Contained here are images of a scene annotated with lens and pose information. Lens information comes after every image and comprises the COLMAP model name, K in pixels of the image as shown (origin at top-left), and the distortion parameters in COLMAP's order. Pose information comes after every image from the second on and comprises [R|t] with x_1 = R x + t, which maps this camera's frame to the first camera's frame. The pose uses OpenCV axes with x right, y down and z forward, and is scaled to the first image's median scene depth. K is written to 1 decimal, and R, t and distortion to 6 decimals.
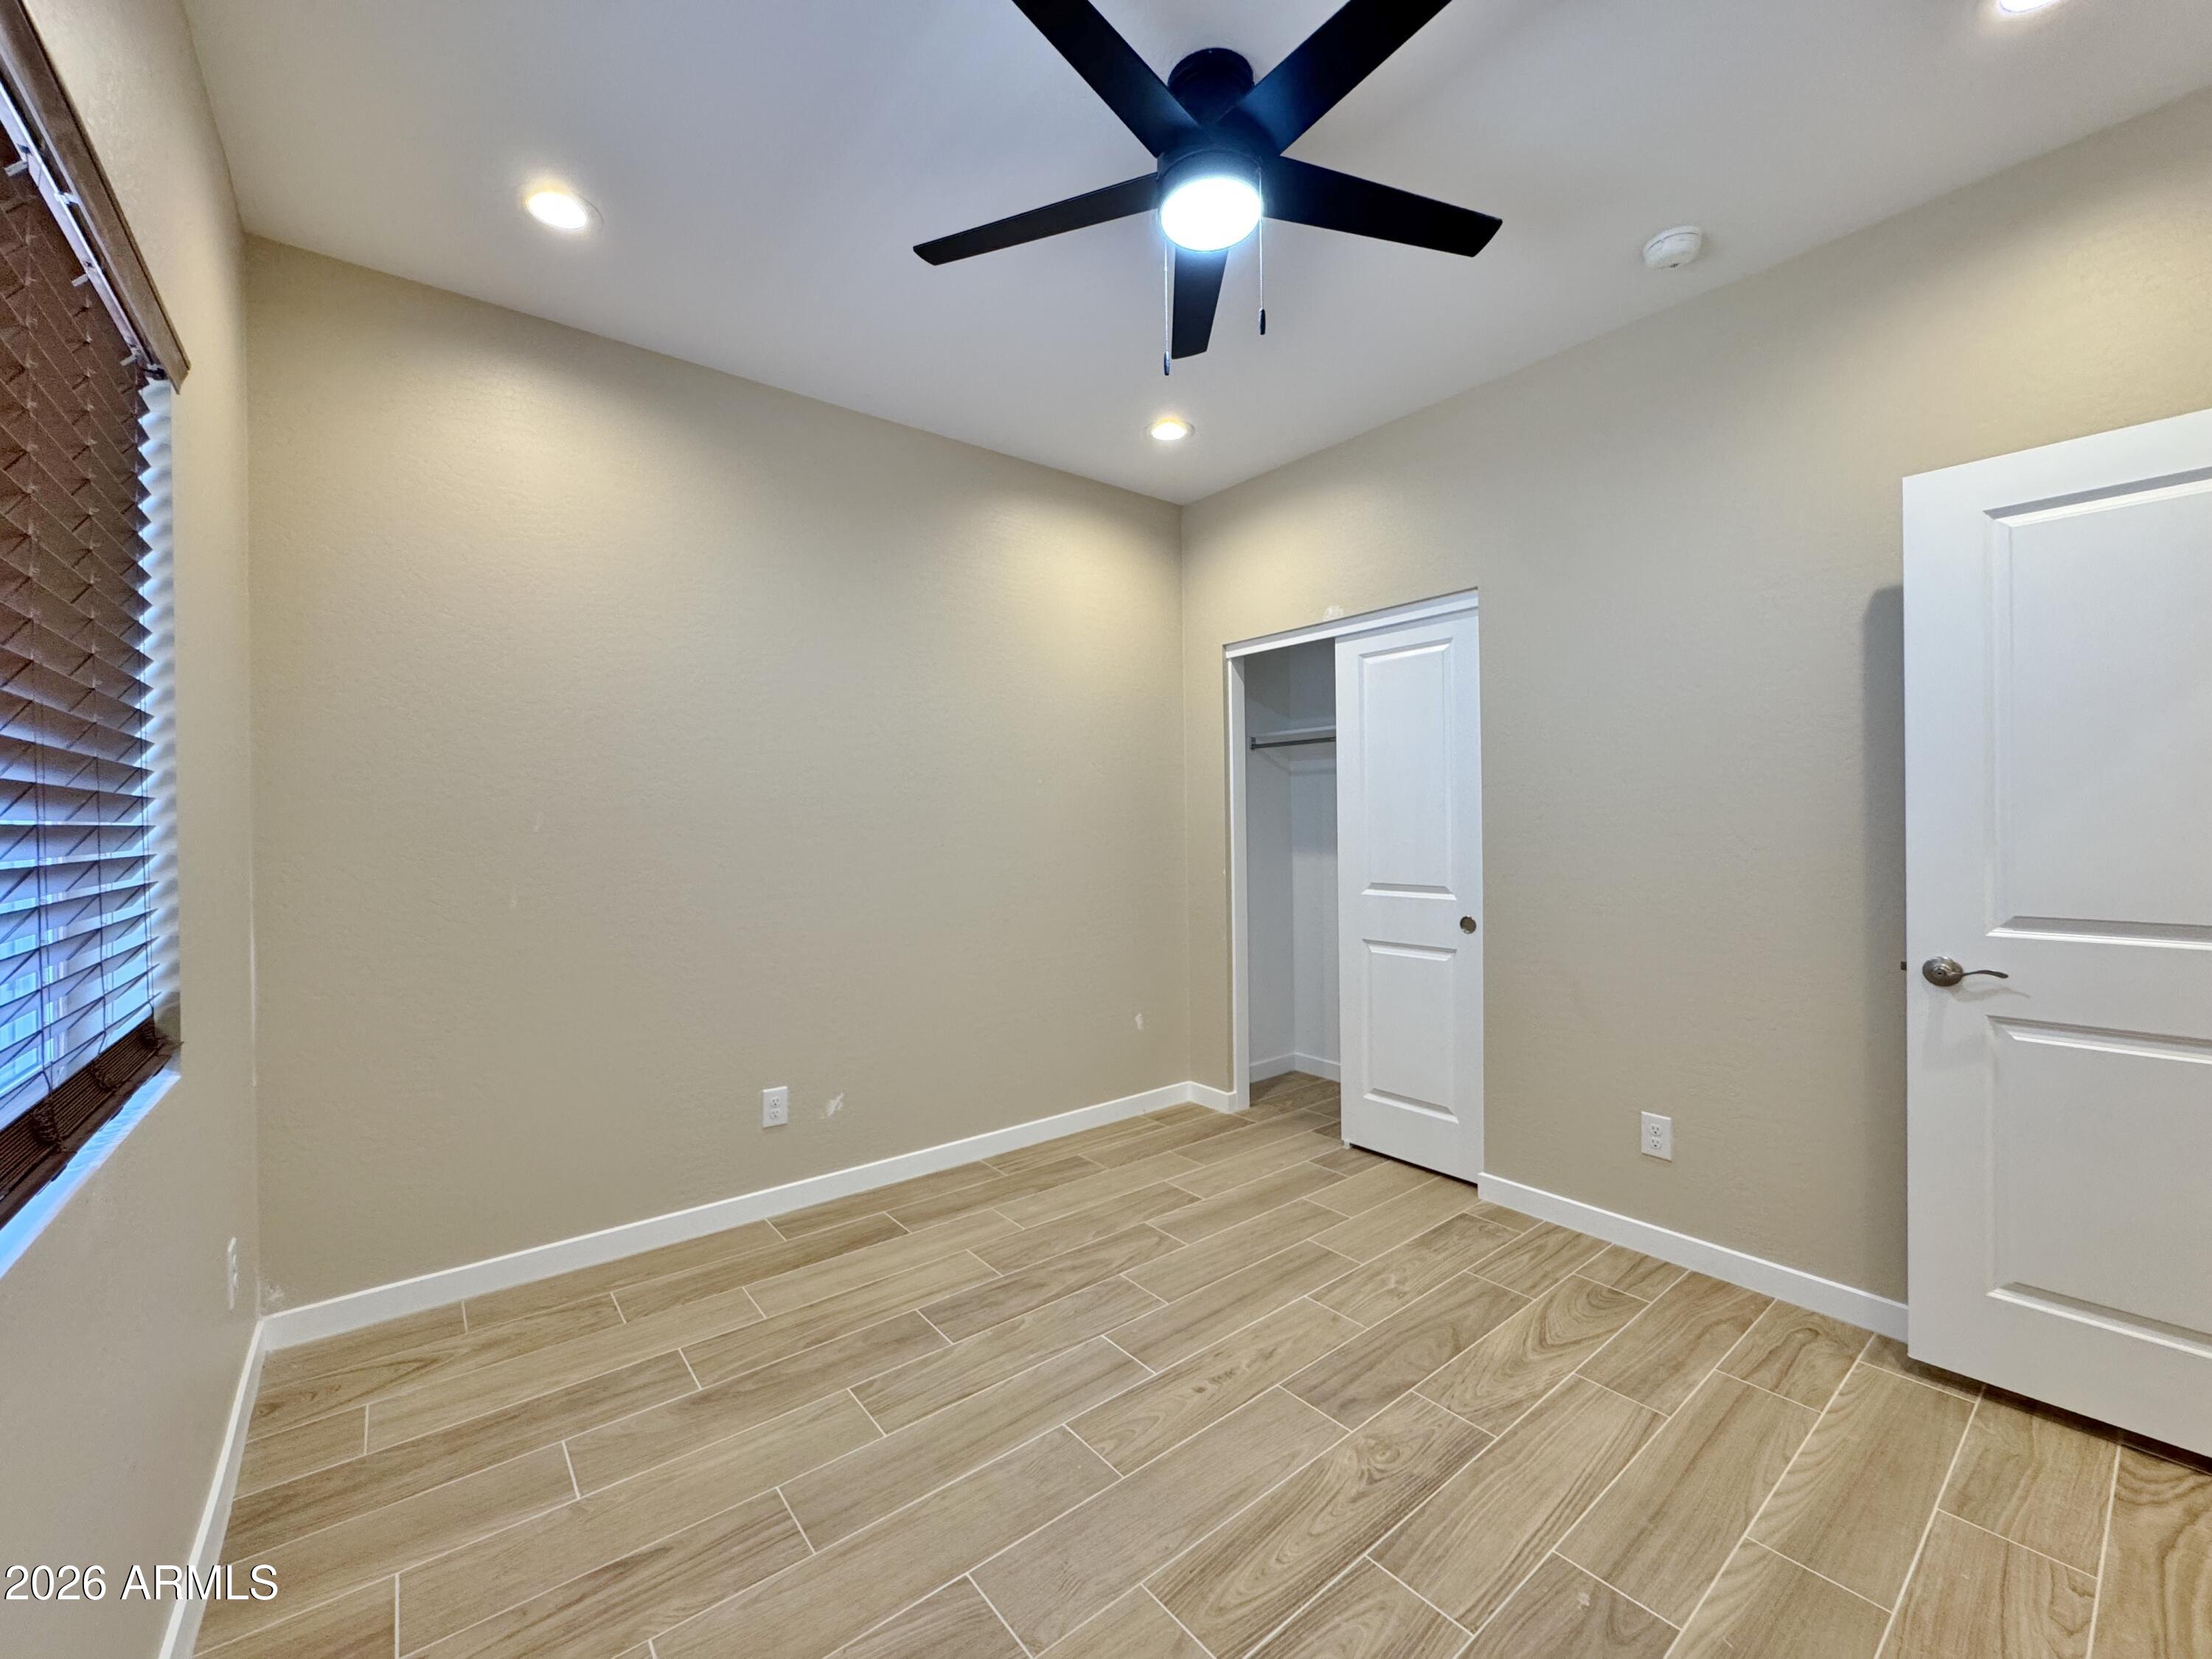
lens RADIAL K [[889.3, 0, 1106.0], [0, 889.3, 829.5], [0, 0, 1]] dist [-0.006825, 0.000932]
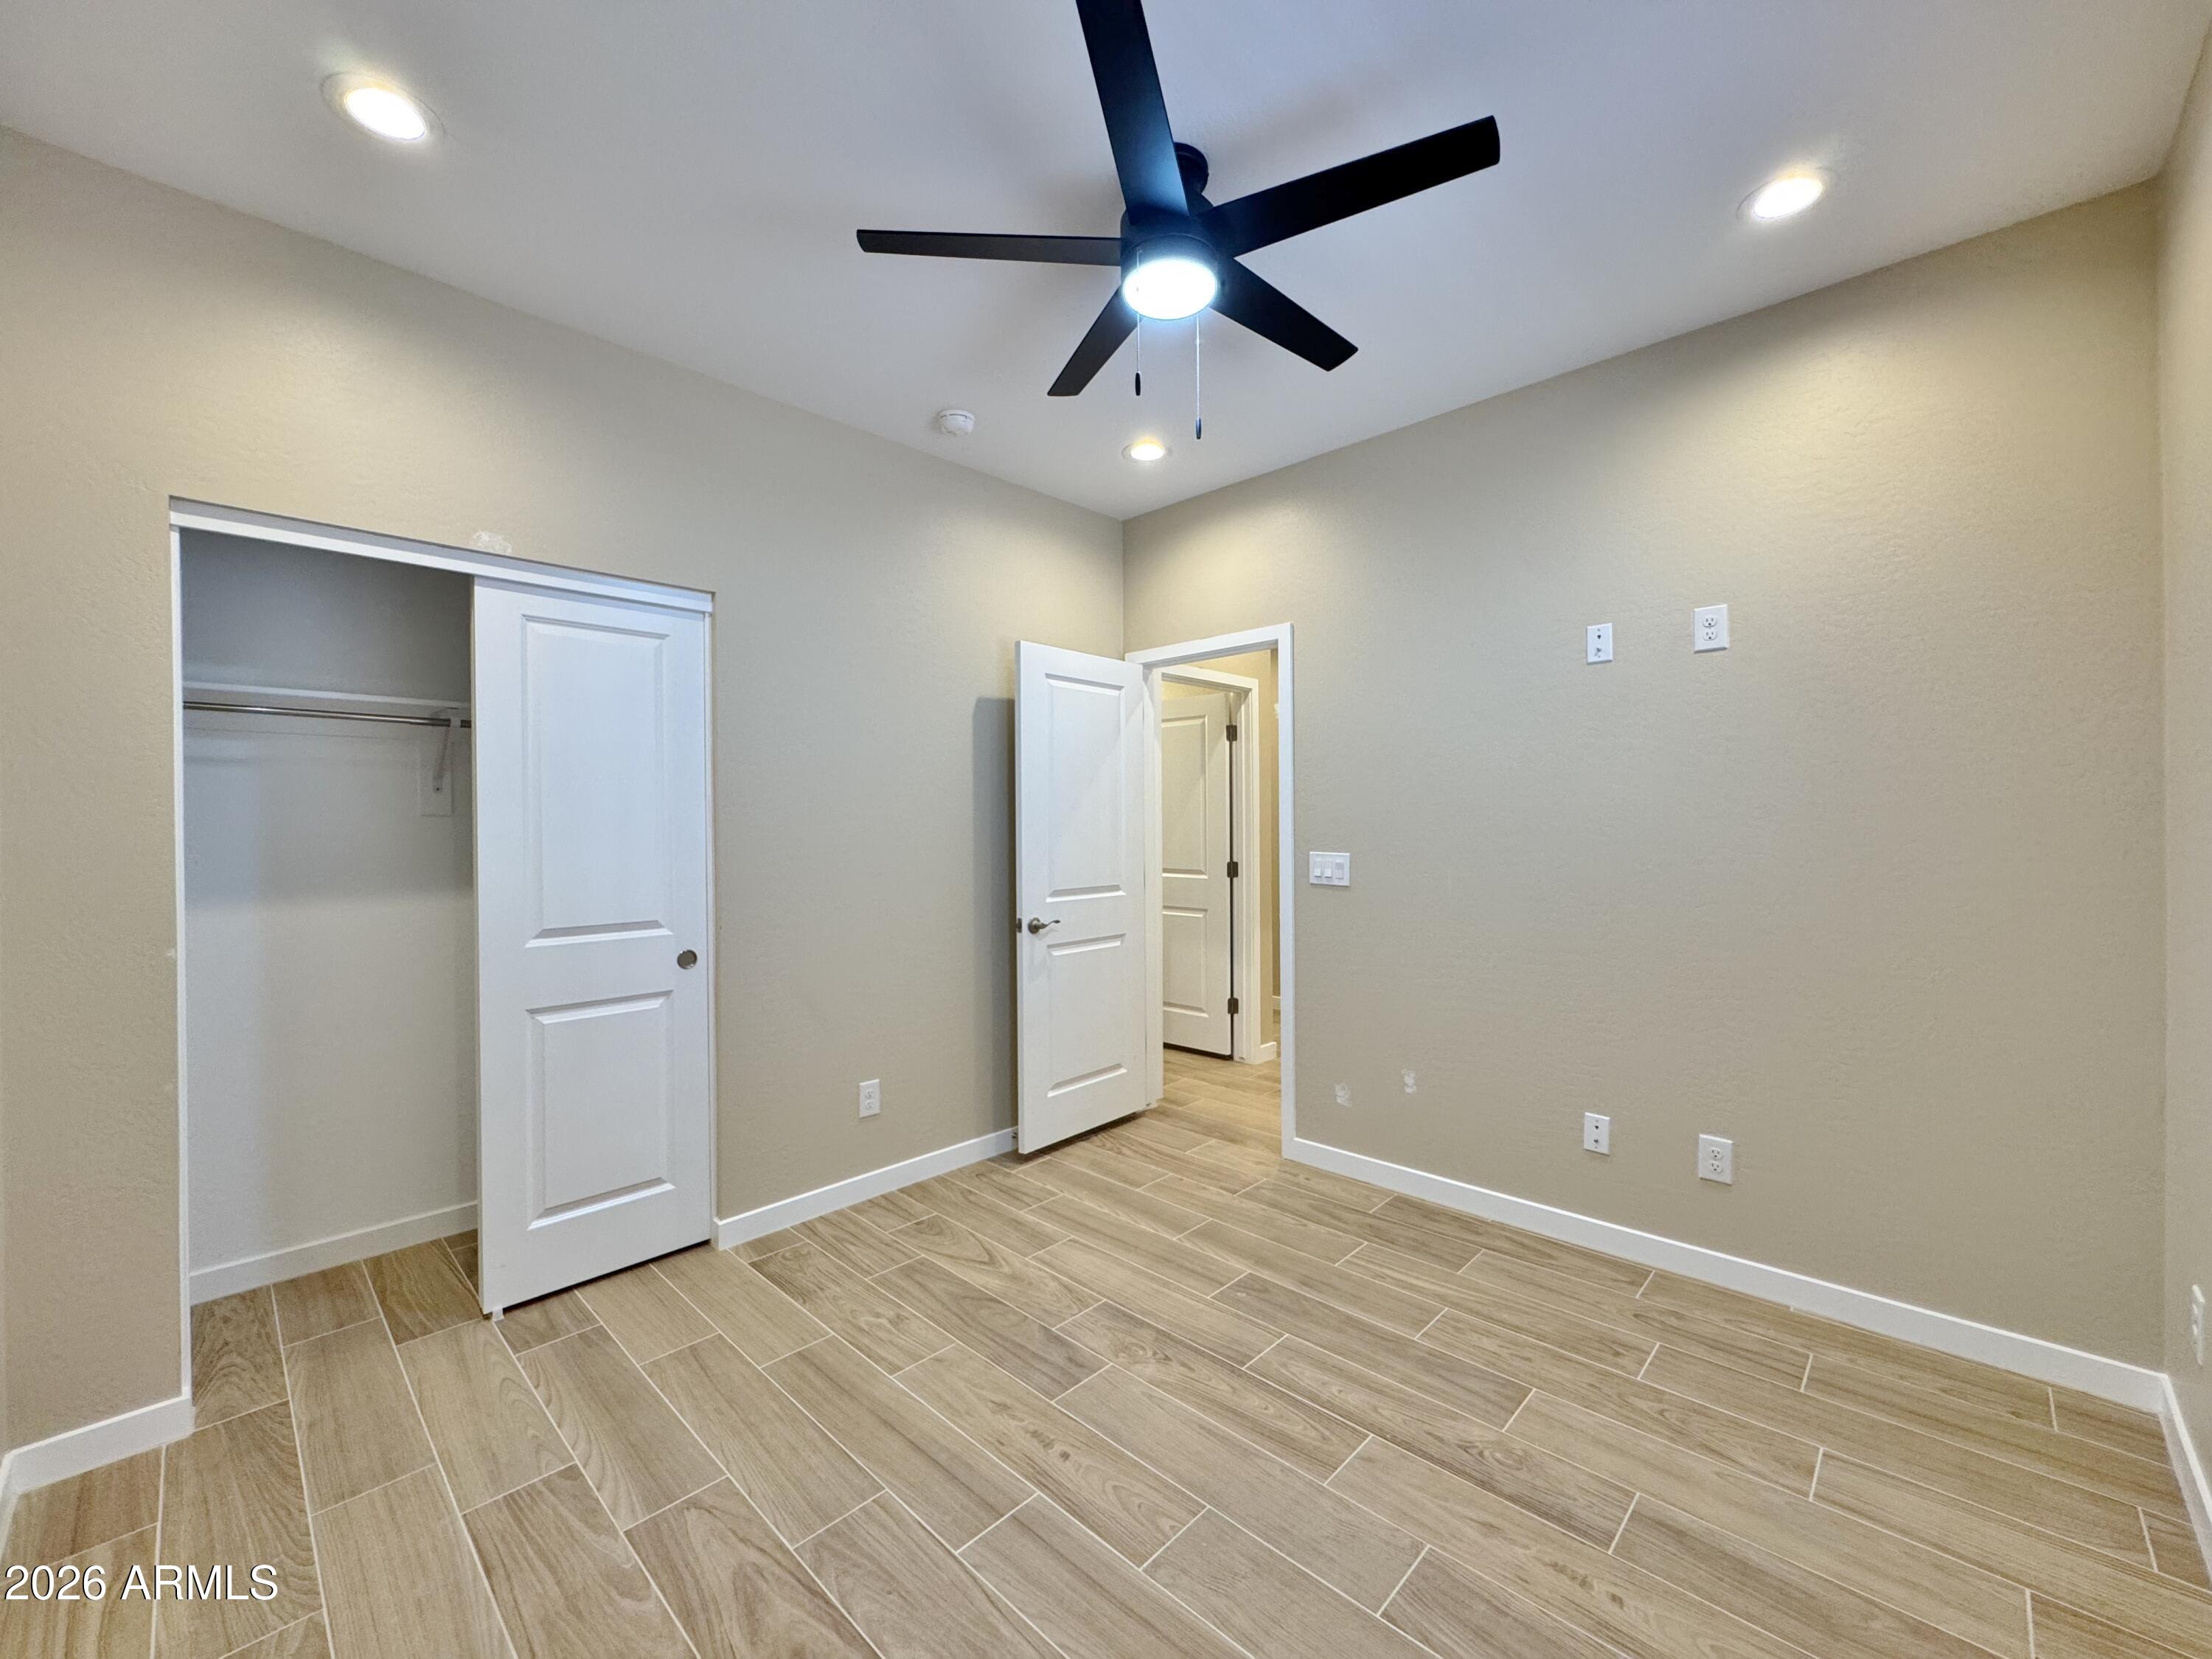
lens RADIAL K [[889.3, 0, 1106.0], [0, 889.3, 829.5], [0, 0, 1]] dist [-0.006825, 0.000932]
pose [[-0.128448, 0.006637, 0.991694, -0.697002], [0.016708, 0.999850, -0.004527, -0.016485], [-0.991575, 0.015987, -0.128540, 0.900203]]
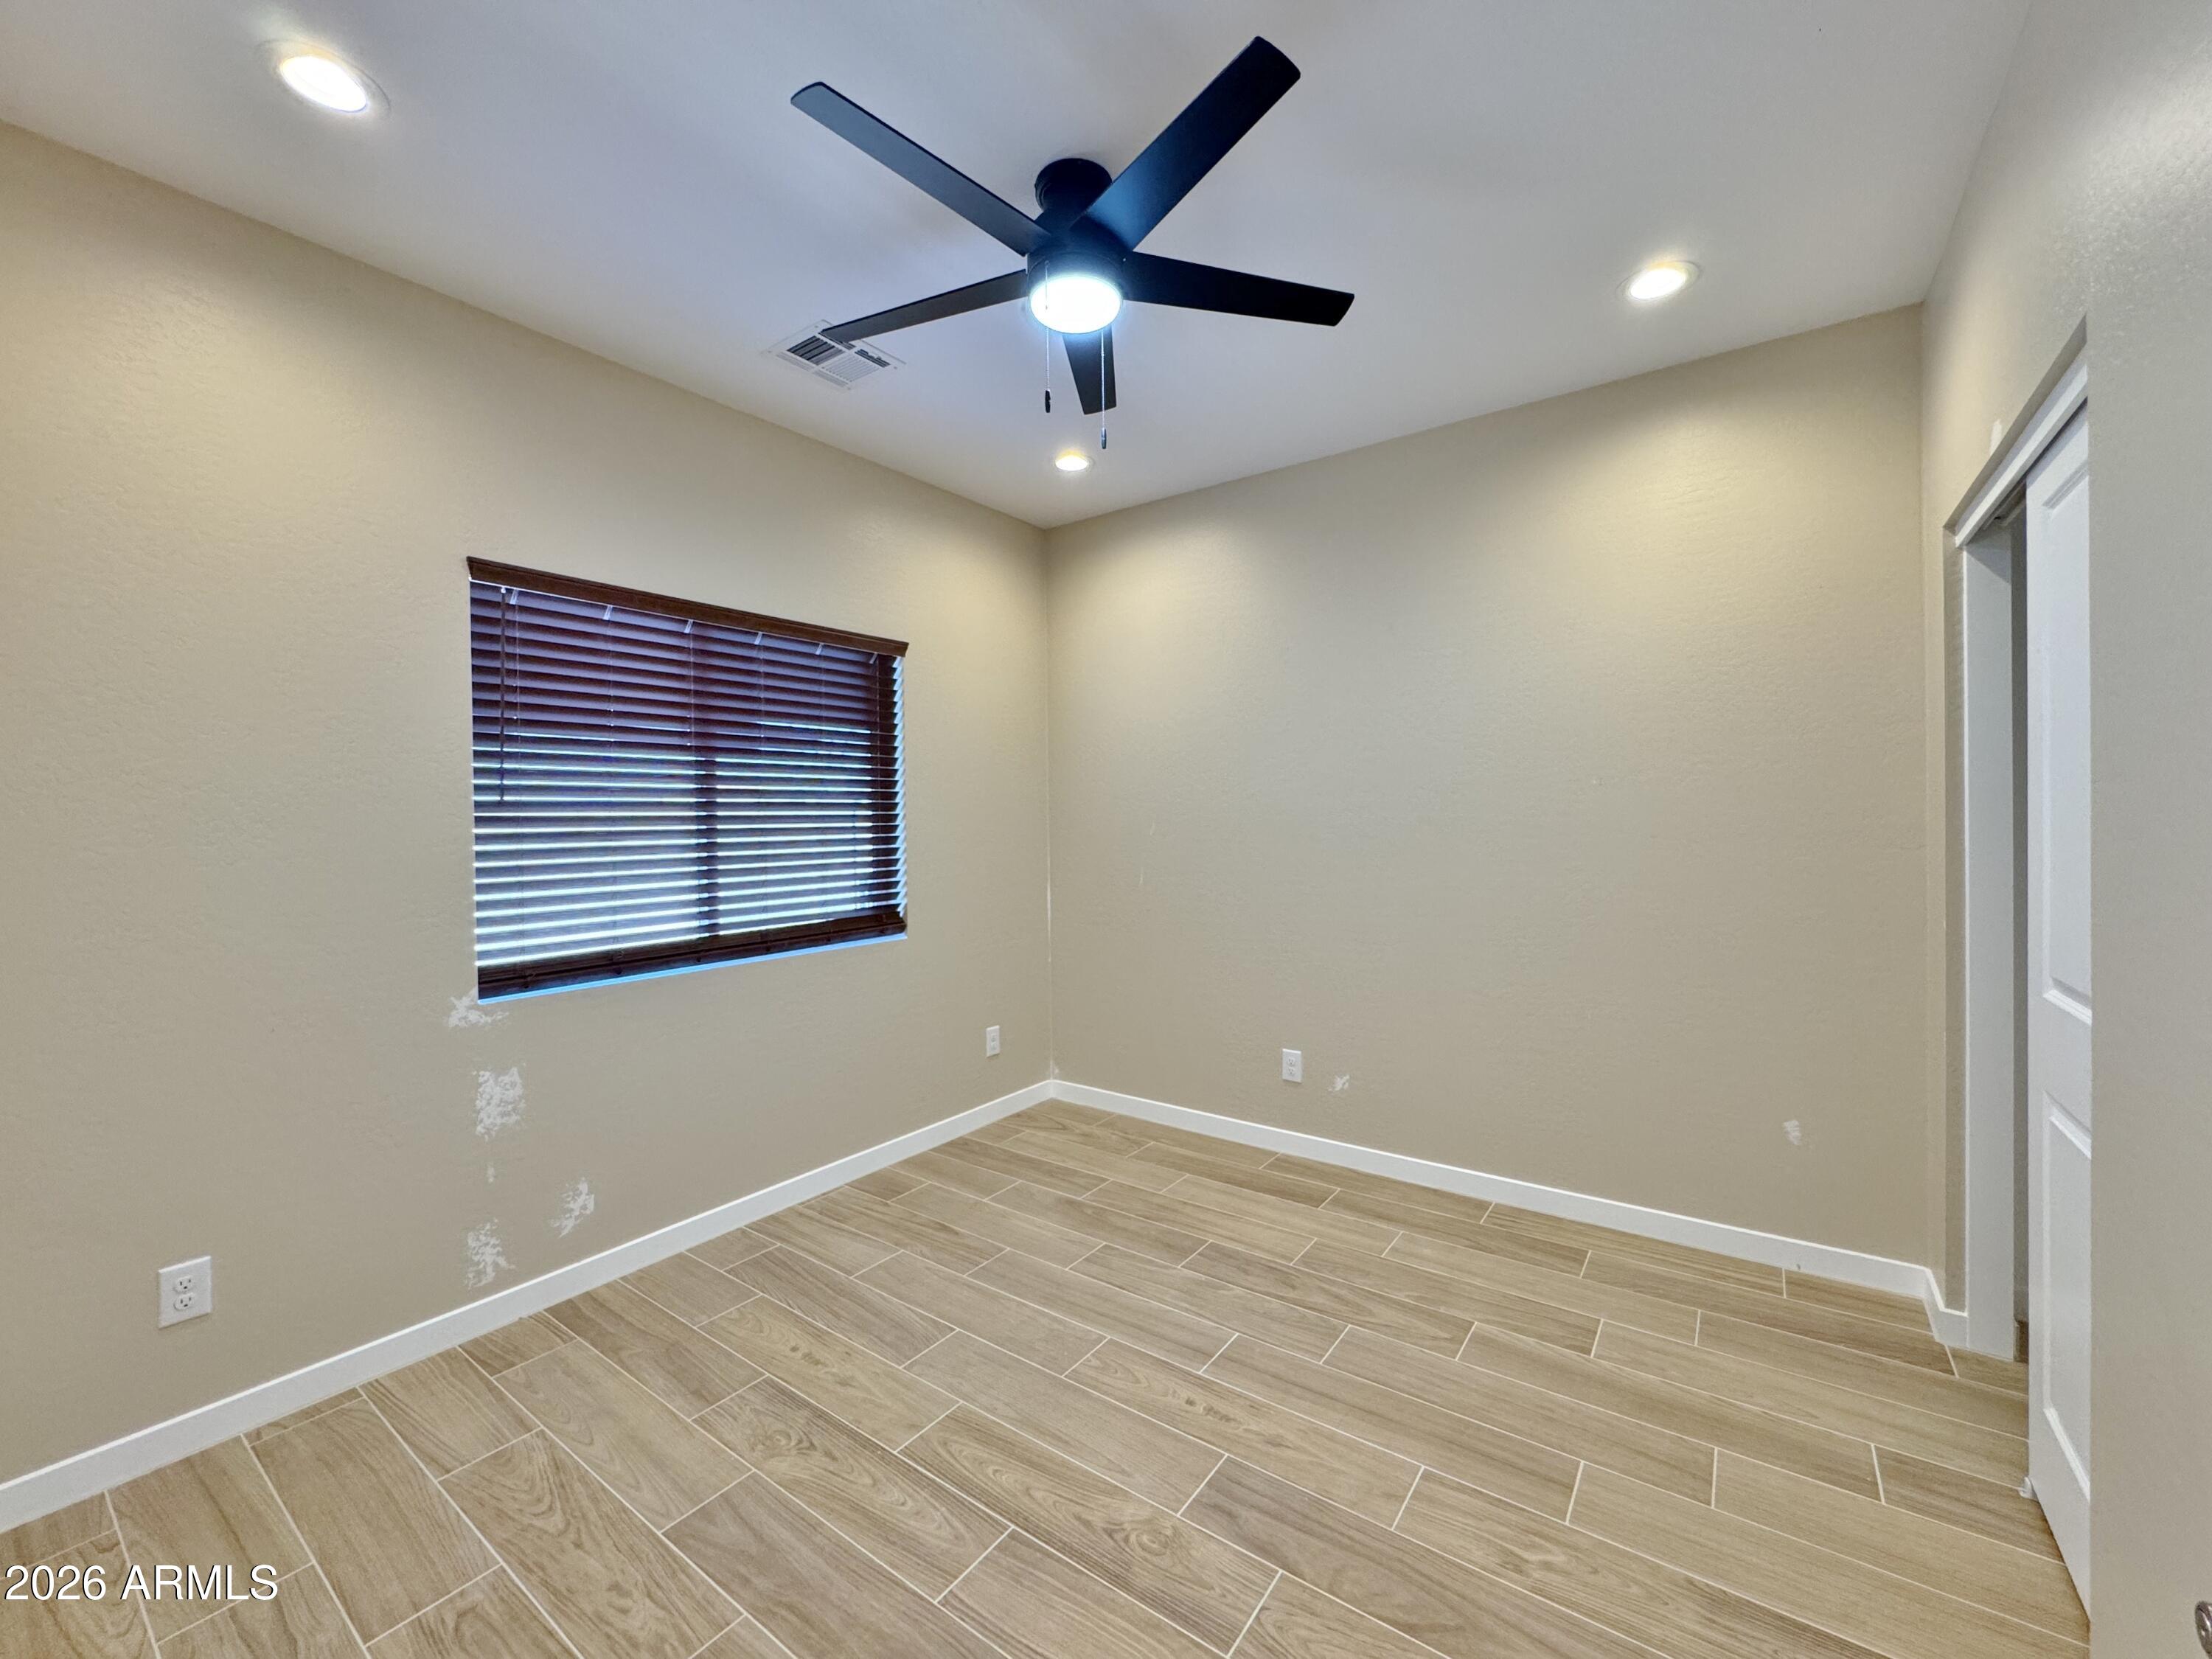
lens RADIAL K [[889.3, 0, 1106.0], [0, 889.3, 829.5], [0, 0, 1]] dist [-0.006825, 0.000932]
pose [[0.264439, 0.020528, -0.964184, 0.890614], [0.001452, 0.999764, 0.021683, -0.044275], [0.964401, -0.007134, 0.264347, 0.540255]]
